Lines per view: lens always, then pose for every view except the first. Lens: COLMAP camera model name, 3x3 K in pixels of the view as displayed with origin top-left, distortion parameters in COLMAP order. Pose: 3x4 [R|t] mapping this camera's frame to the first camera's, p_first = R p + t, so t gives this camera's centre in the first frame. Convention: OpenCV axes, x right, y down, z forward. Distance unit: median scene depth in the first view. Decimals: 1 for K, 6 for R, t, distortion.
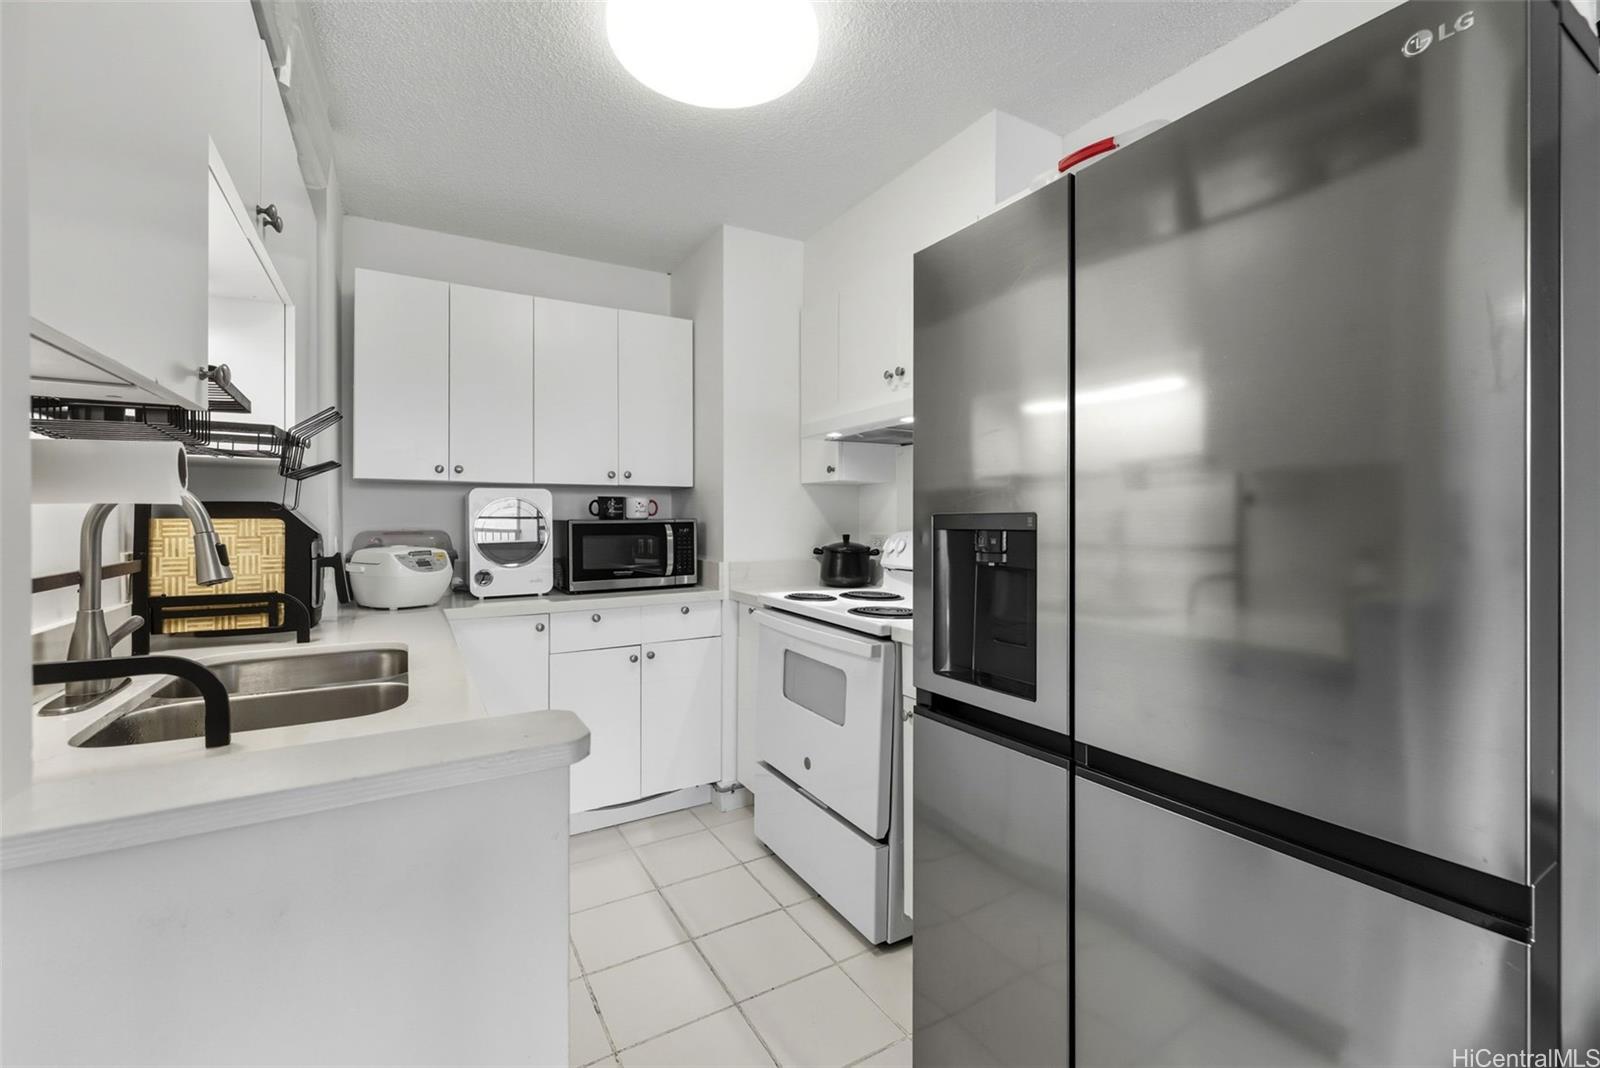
lens RADIAL K [[665.4, 0, 795.0], [0, 665.4, 524.7], [0, 0, 1]] dist [0.002251, -0.000221]
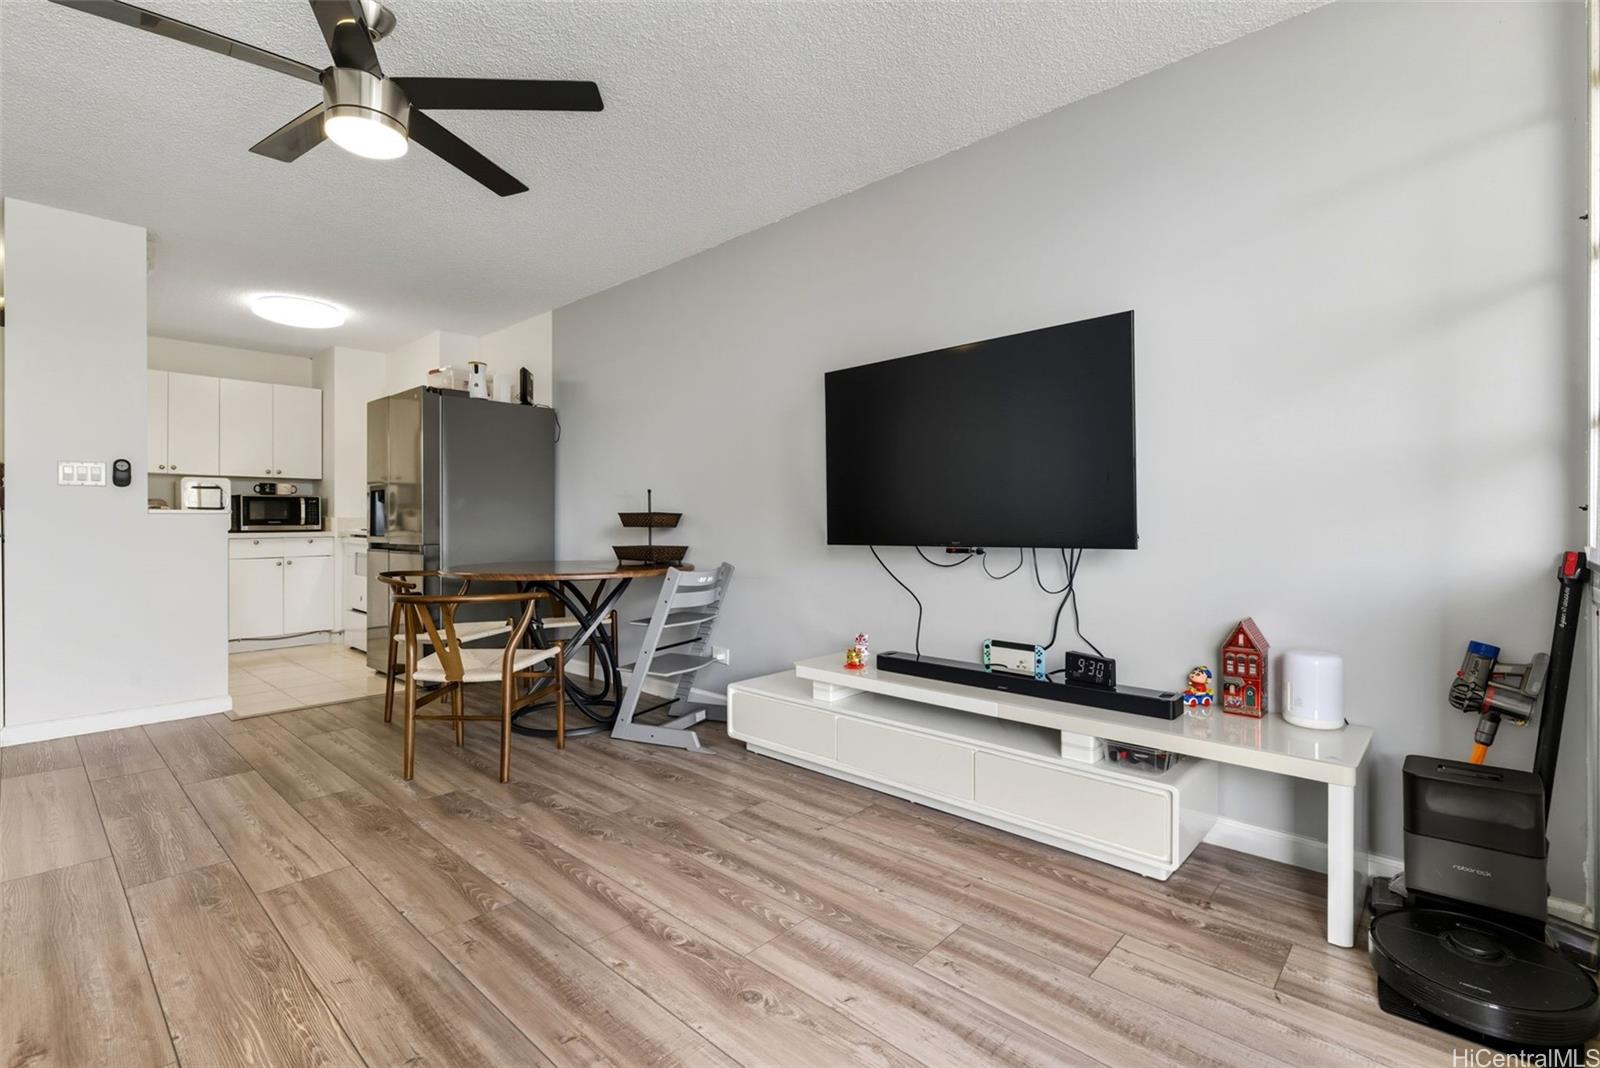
lens RADIAL K [[767.6, 0, 806.9], [0, 767.6, 532.3], [0, 0, 1]] dist [0.019625, 0.000308]
pose [[0.963783, 0.000701, 0.266687, 0.645790], [-0.002092, 0.999986, 0.004930, 0.087775], [-0.266679, -0.005310, 0.963771, -1.616720]]
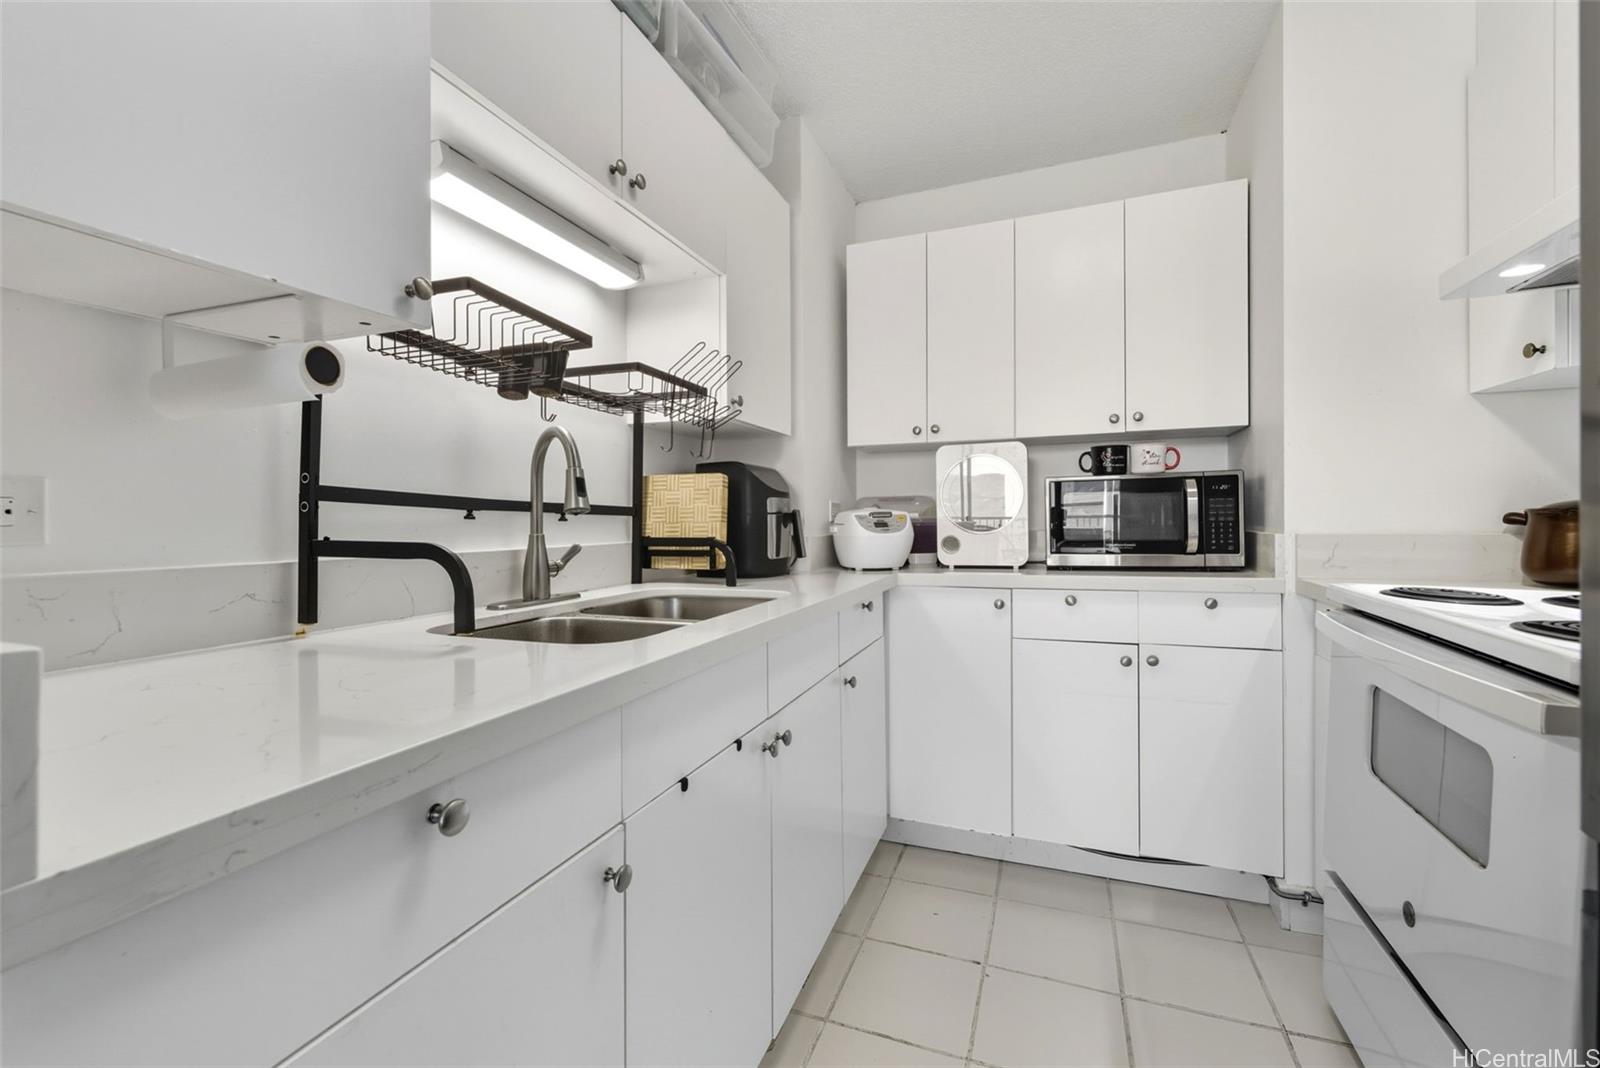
lens RADIAL K [[665.4, 0, 796.0], [0, 665.4, 522.3], [0, 0, 1]] dist [0.002251, -0.000221]
pose [[0.619648, -0.001335, -0.784878, 0.103834], [0.003593, 0.999993, 0.001136, 0.044136], [0.784871, -0.003524, 0.619649, 0.251669]]
